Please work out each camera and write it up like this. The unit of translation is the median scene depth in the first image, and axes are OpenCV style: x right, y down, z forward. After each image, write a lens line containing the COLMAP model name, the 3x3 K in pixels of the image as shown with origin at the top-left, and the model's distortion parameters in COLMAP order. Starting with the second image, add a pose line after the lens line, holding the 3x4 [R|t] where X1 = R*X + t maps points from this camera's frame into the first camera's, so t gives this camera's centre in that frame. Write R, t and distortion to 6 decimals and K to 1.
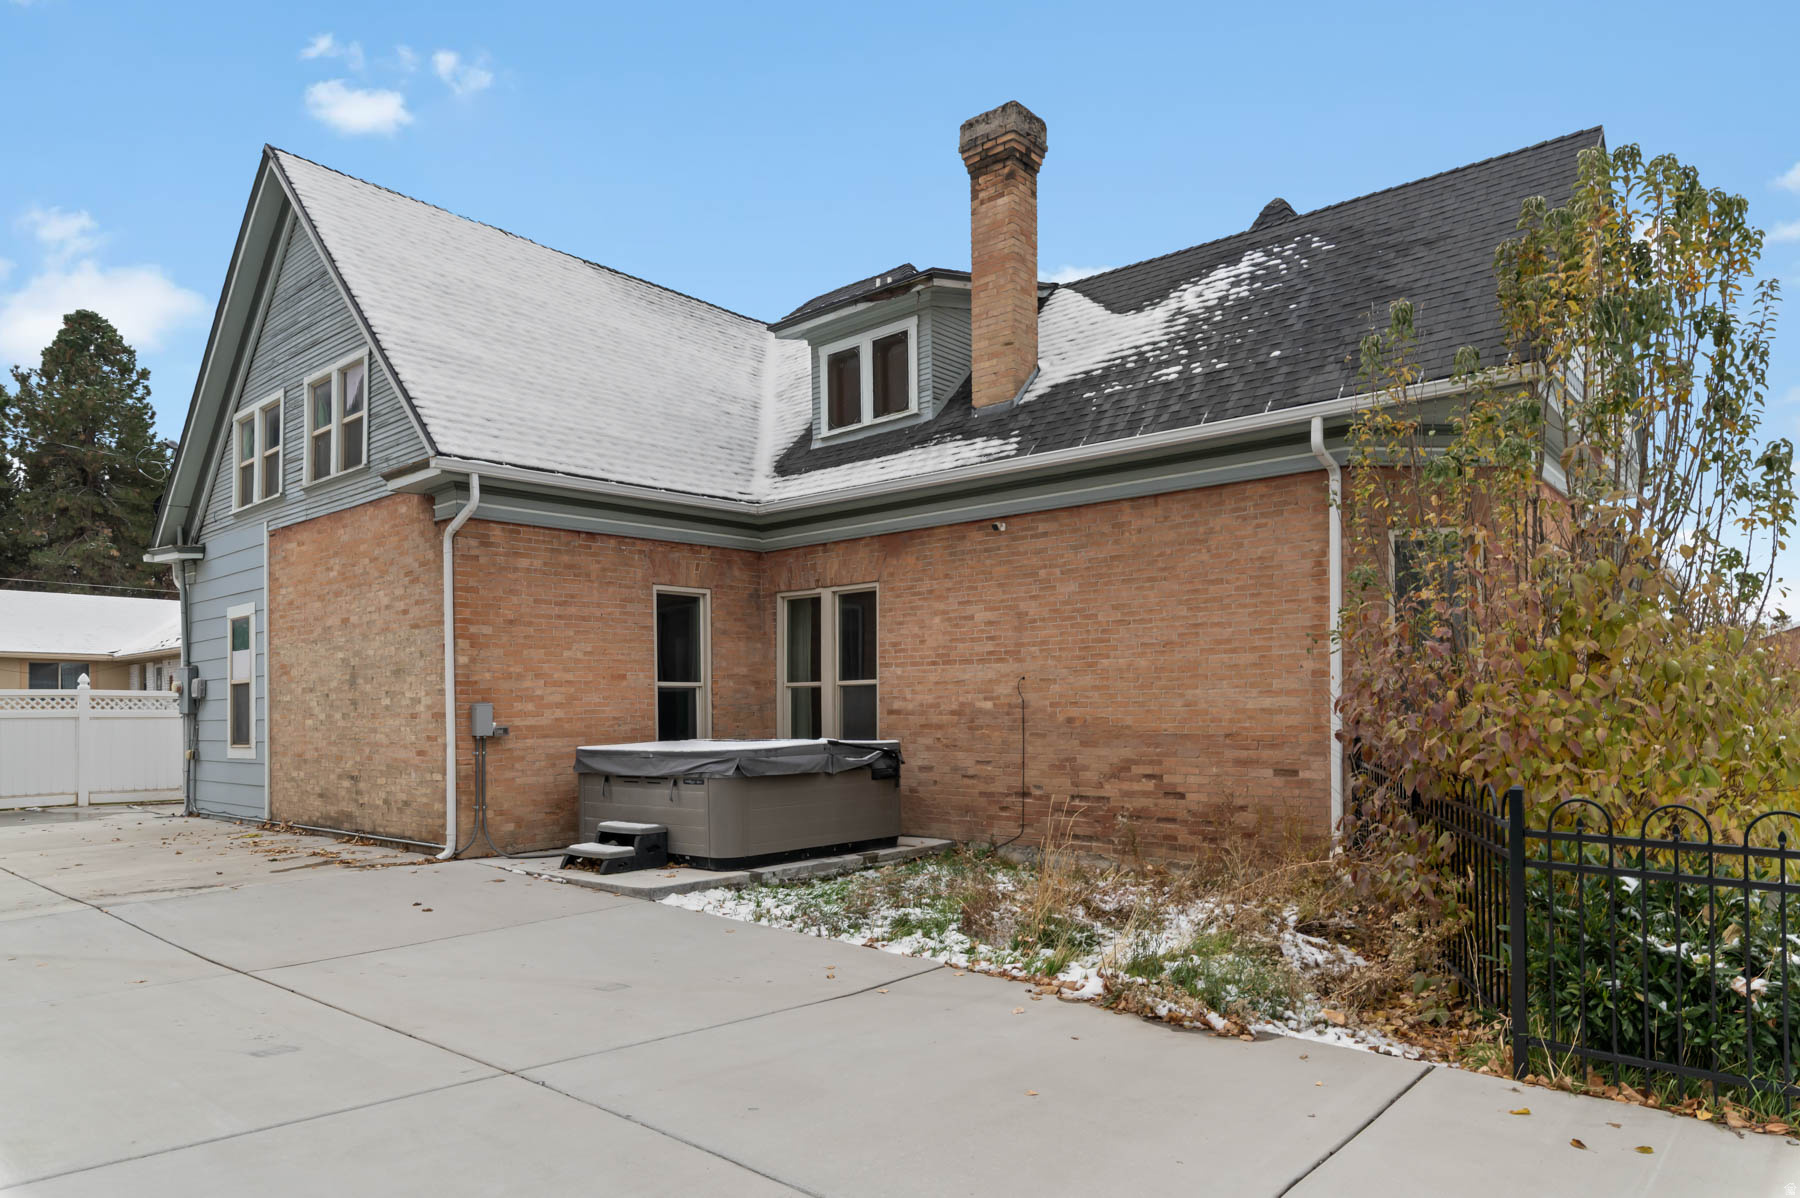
lens RADIAL K [[1098.6, 0, 915.1], [0, 1098.6, 713.6], [0, 0, 1]] dist [-0.005198, -0.000922]
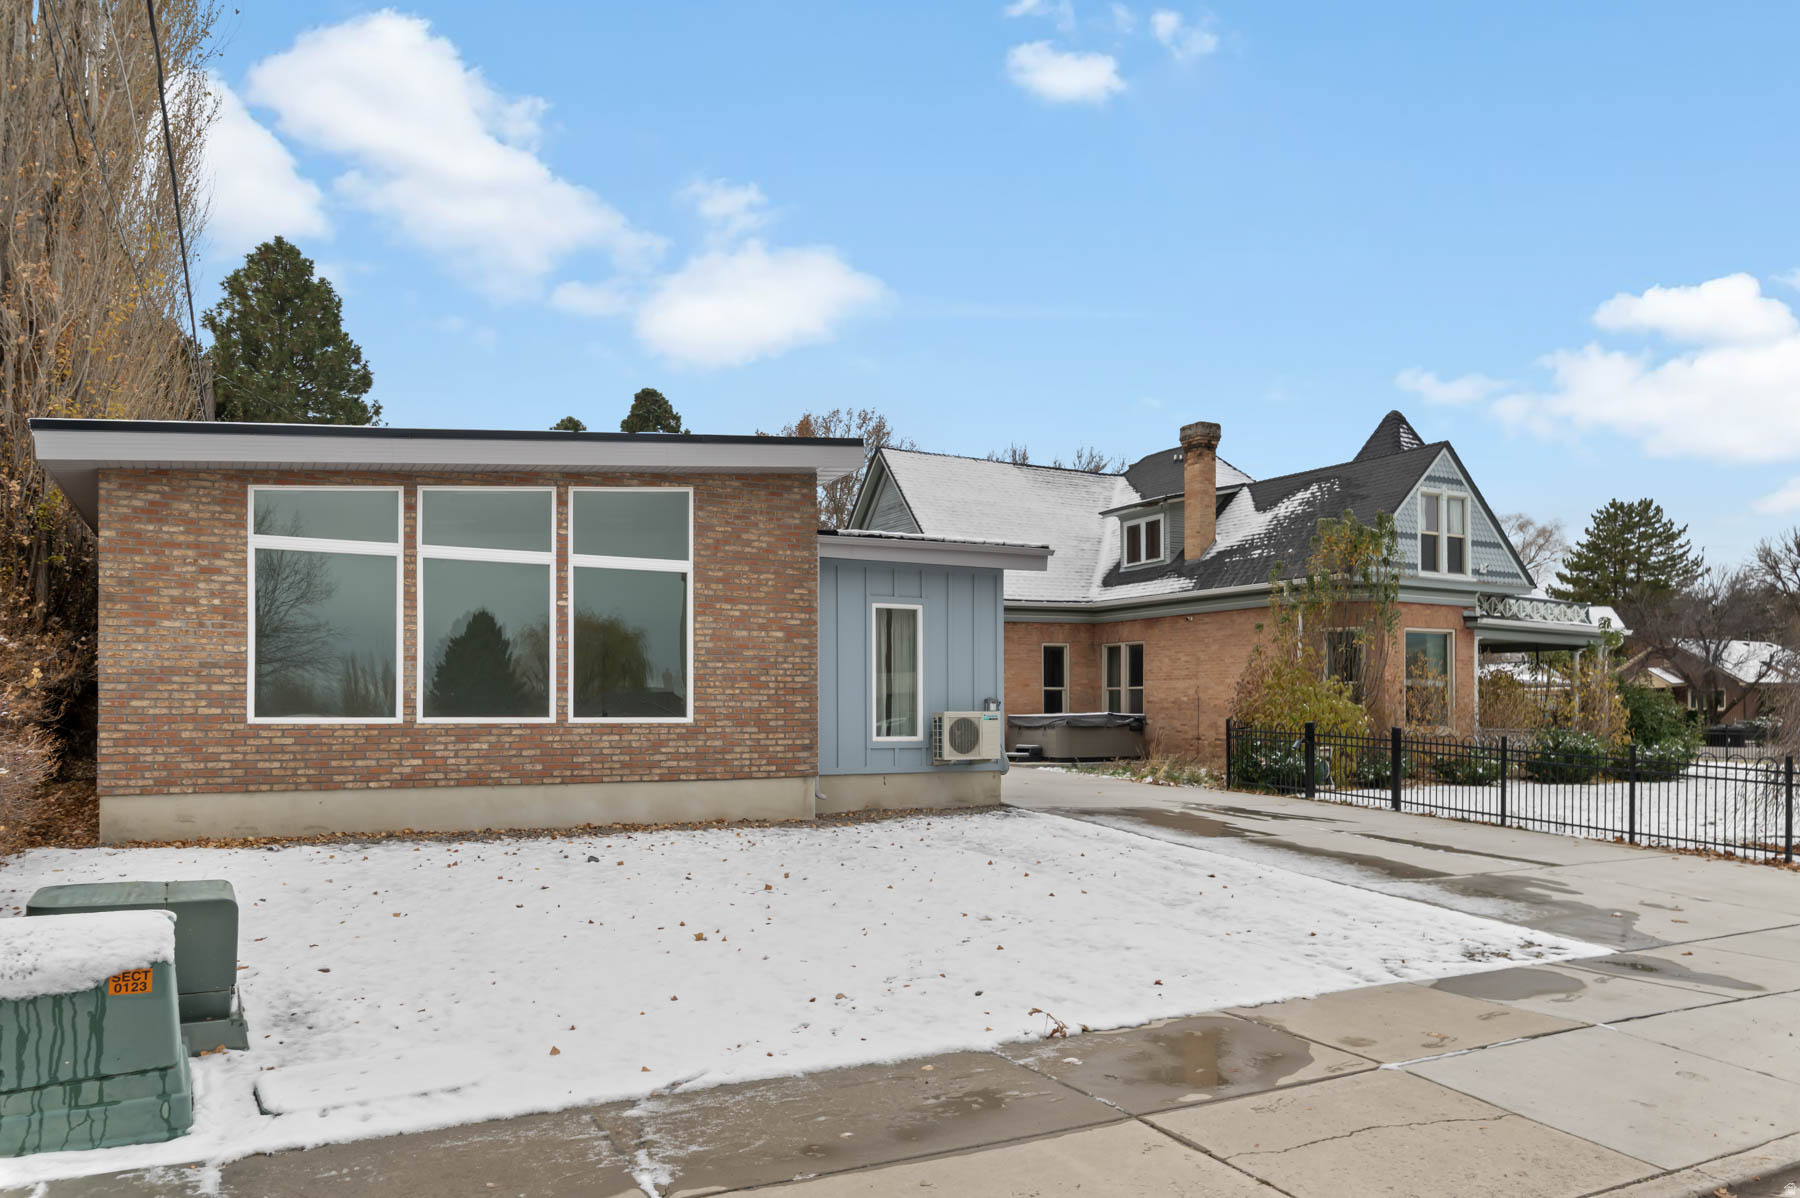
lens RADIAL K [[1260.4, 0, 905.1], [0, 1260.4, 600.1], [0, 0, 1]] dist [-0.002864, -0.000176]
pose [[0.925959, -0.022793, -0.376936, 0.464678], [-0.010111, 0.996322, -0.085086, 0.014533], [0.377489, 0.082598, 0.922323, -1.449774]]
